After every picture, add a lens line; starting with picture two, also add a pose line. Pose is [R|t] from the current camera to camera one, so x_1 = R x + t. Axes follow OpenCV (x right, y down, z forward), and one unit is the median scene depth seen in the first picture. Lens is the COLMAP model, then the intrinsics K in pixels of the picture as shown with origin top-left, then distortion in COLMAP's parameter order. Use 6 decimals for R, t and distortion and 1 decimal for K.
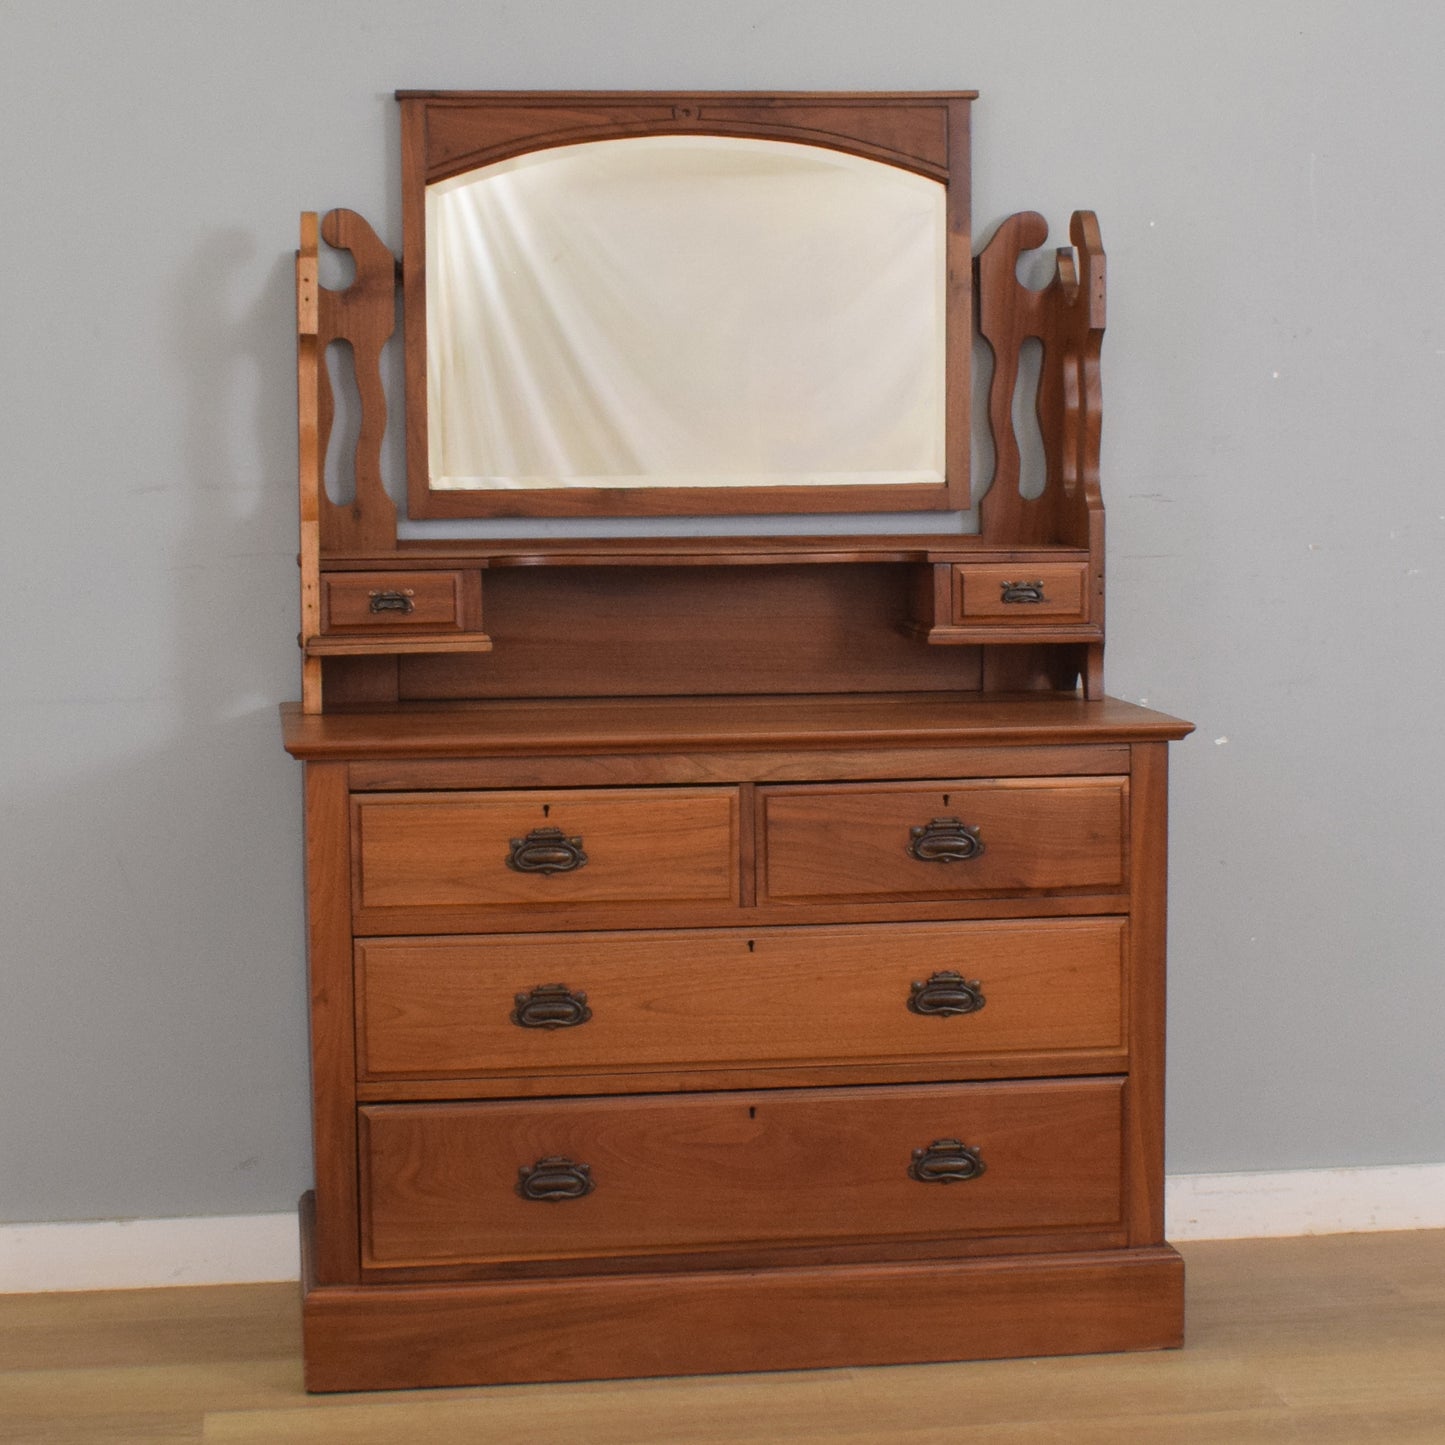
lens RADIAL K [[3325.9, 0, 641.6], [0, 3325.9, 748.6], [0, 0, 1]] dist [-0.071995, 0.000000]
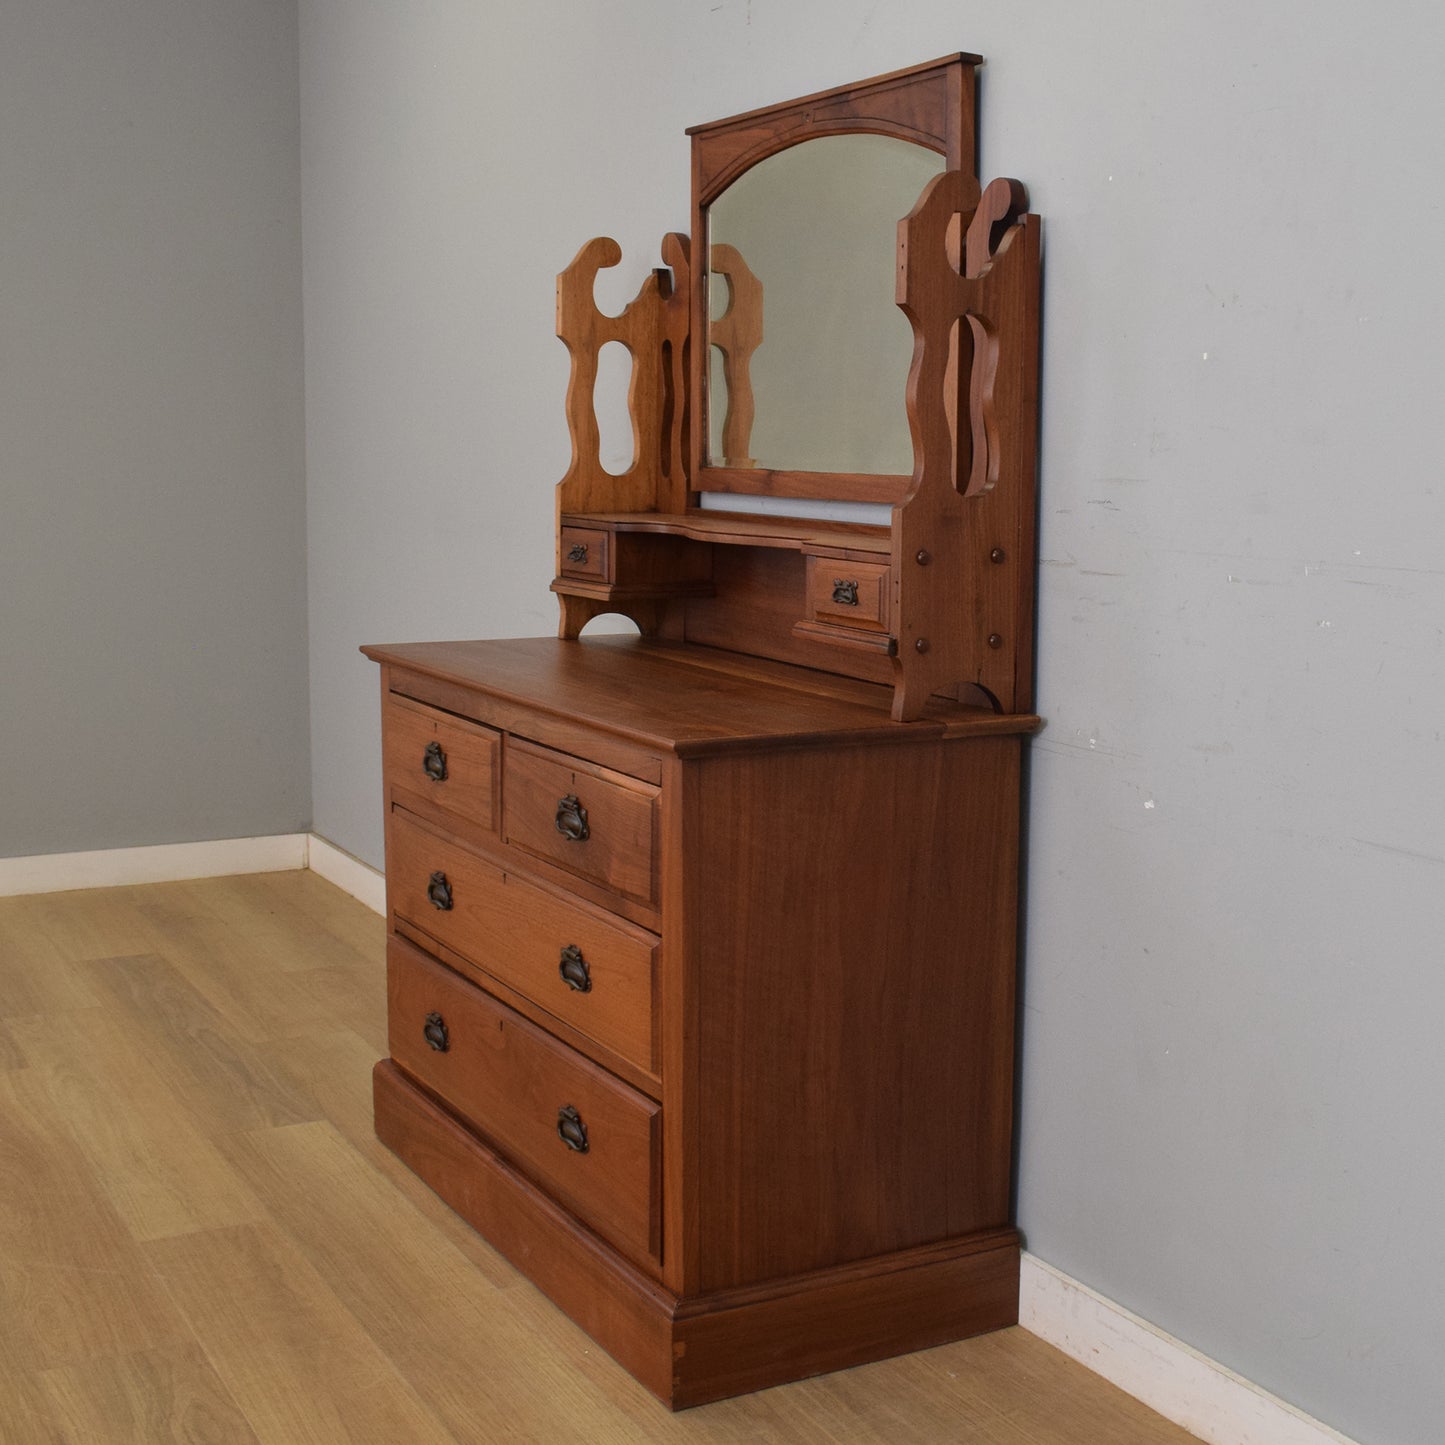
lens RADIAL K [[2088.2, 0, 776.5], [0, 2088.2, 720.1], [0, 0, 1]] dist [-0.103279, 0.000000]
pose [[0.370564, 0.140041, -0.918189, 0.681734], [-0.116361, 0.987779, 0.103694, -0.073461], [0.921489, 0.068416, 0.382331, 0.798742]]
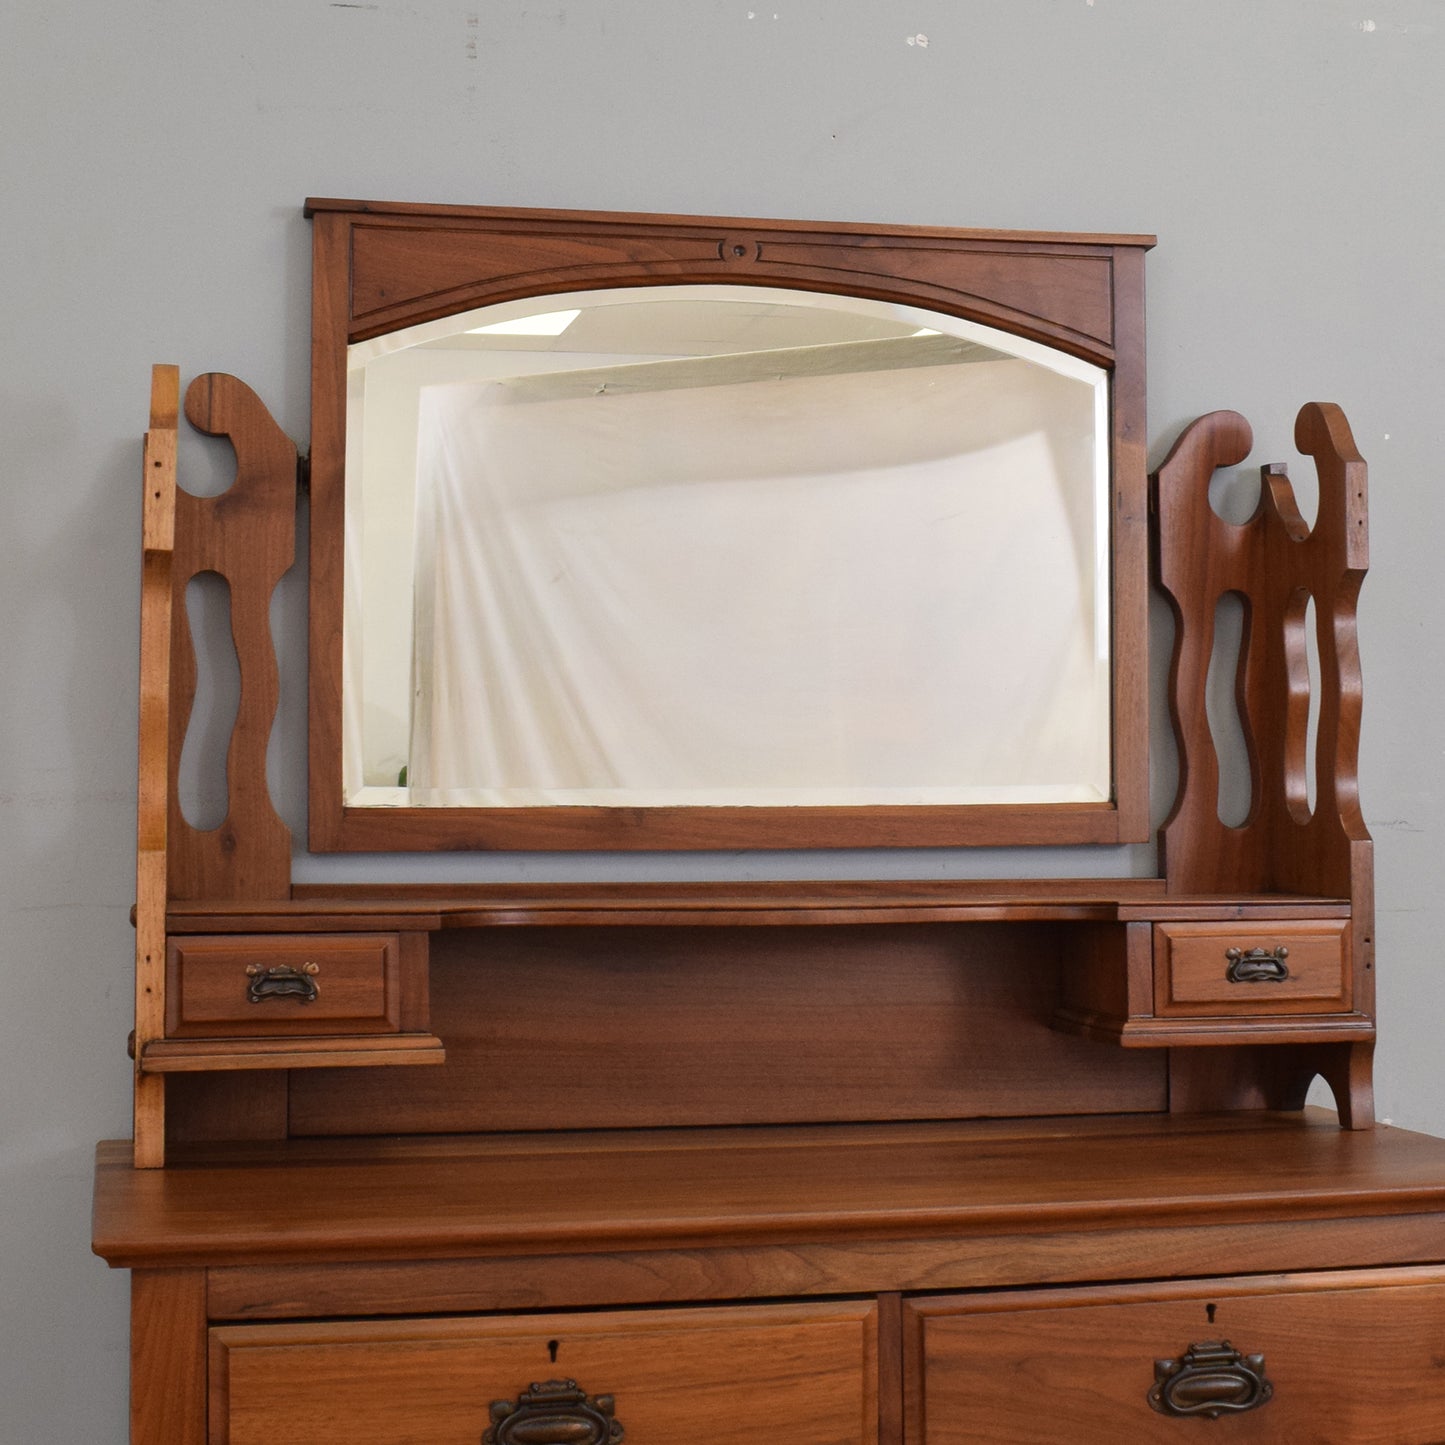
lens RADIAL K [[2775.0, 0, 799.6], [0, 2775.0, 593.3], [0, 0, 1]] dist [-0.092206, 0.000000]
pose [[0.992305, 0.014619, 0.122955, -0.045350], [0.007101, 0.984653, -0.174382, -0.026137], [-0.123618, 0.173913, 0.976971, 0.488382]]
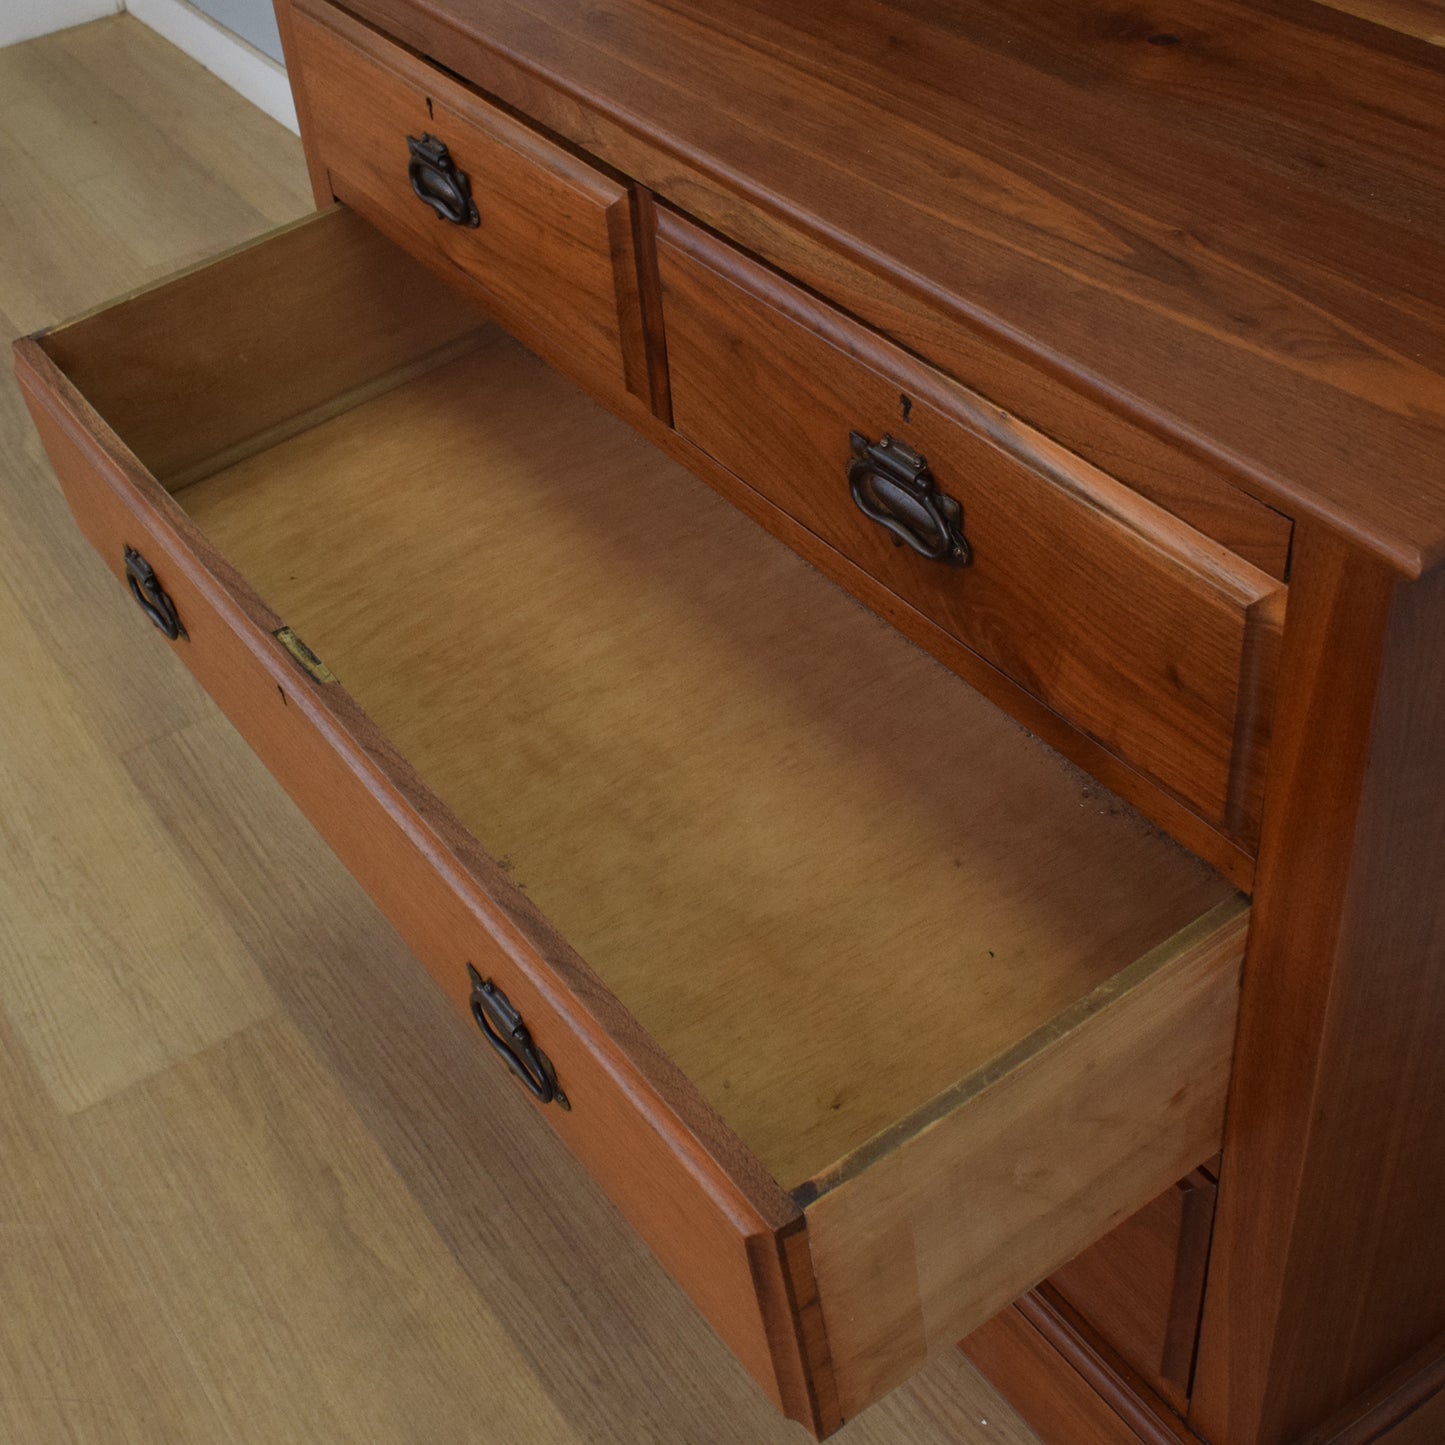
lens RADIAL K [[2050.6, 0, 649.9], [0, 2050.6, 686.6], [0, 0, 1]] dist [-0.109442, 0.000000]
pose [[0.424852, 0.545522, -0.722431, 0.263712], [-0.009607, 0.800707, 0.598980, -0.098974], [0.905212, -0.247537, 0.345422, 0.866616]]
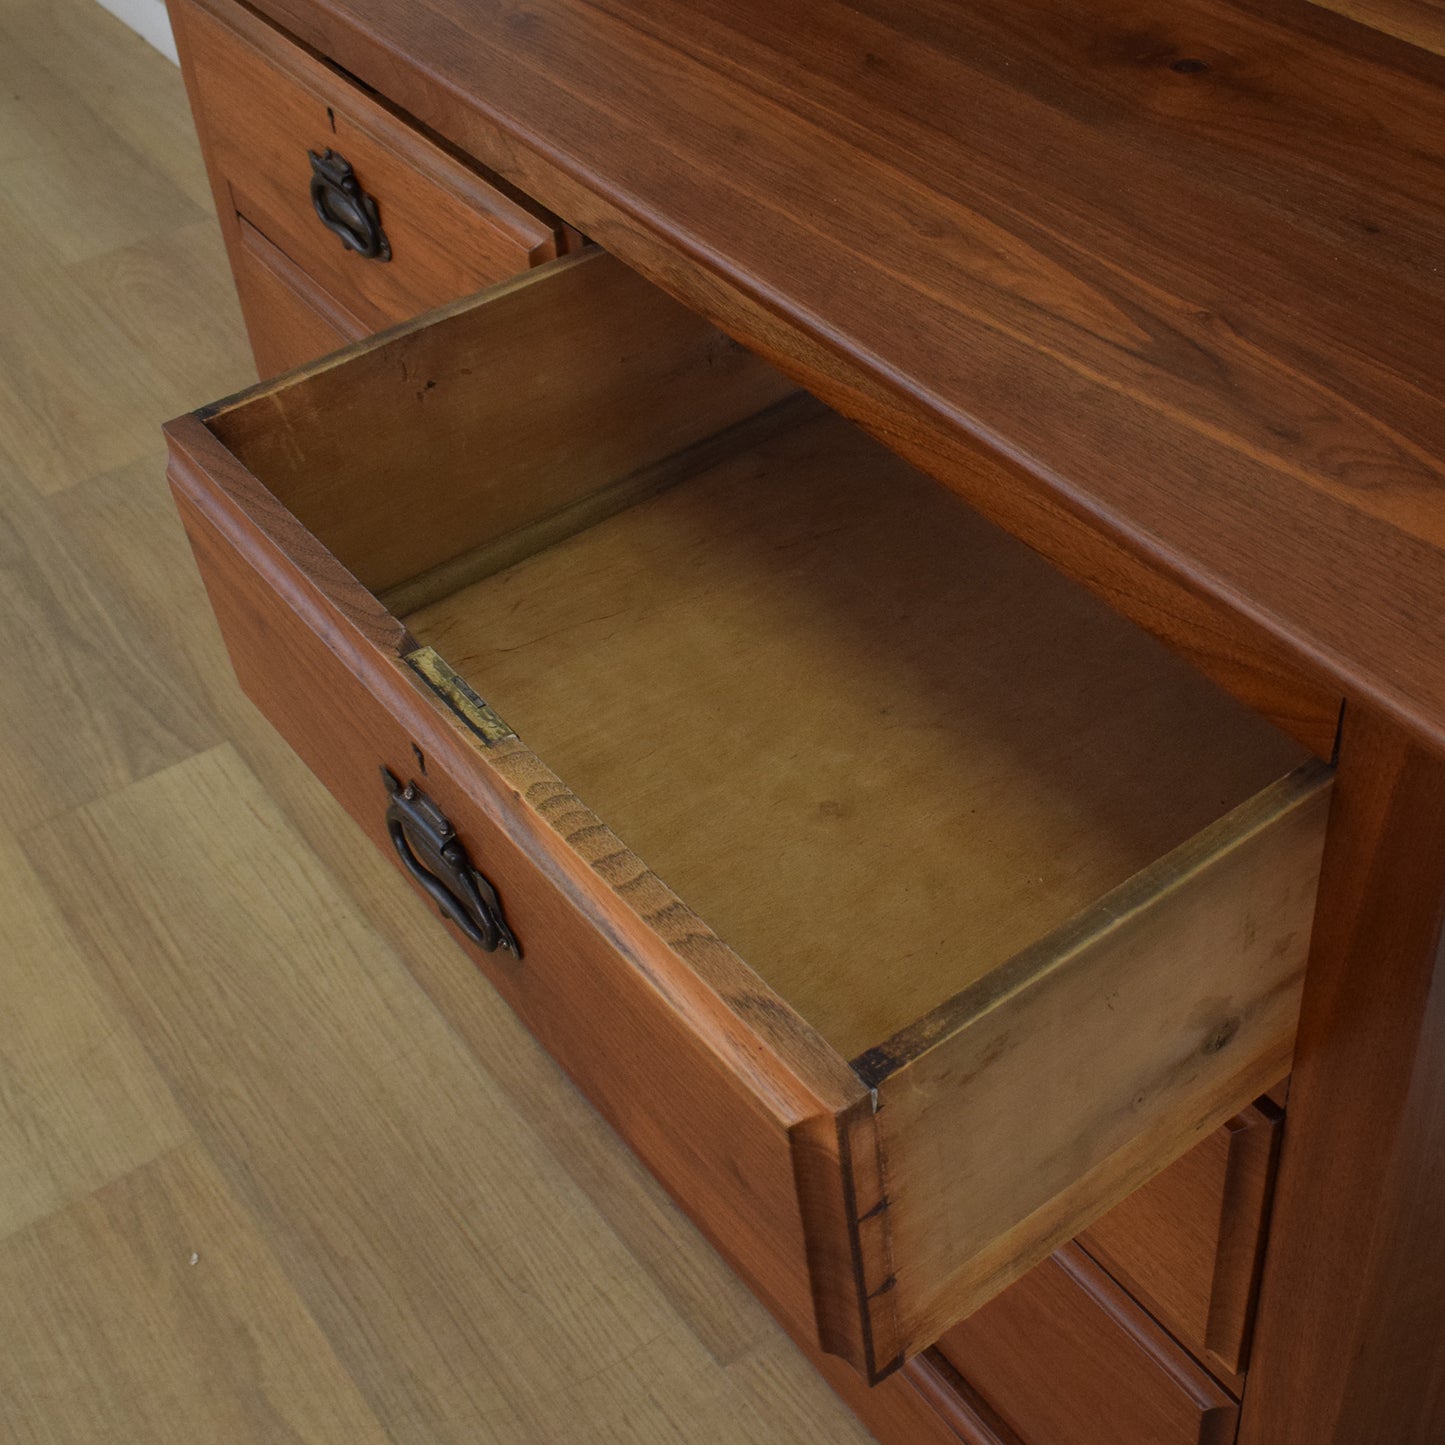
lens RADIAL K [[2088.2, 0, 873.8], [0, 2088.2, 744.6], [0, 0, 1]] dist [-0.103279, 0.000000]
pose [[0.497875, 0.568748, -0.654711, 0.231358], [-0.070959, 0.779112, 0.622855, -0.090964], [0.864341, -0.263646, 0.428258, 0.891184]]
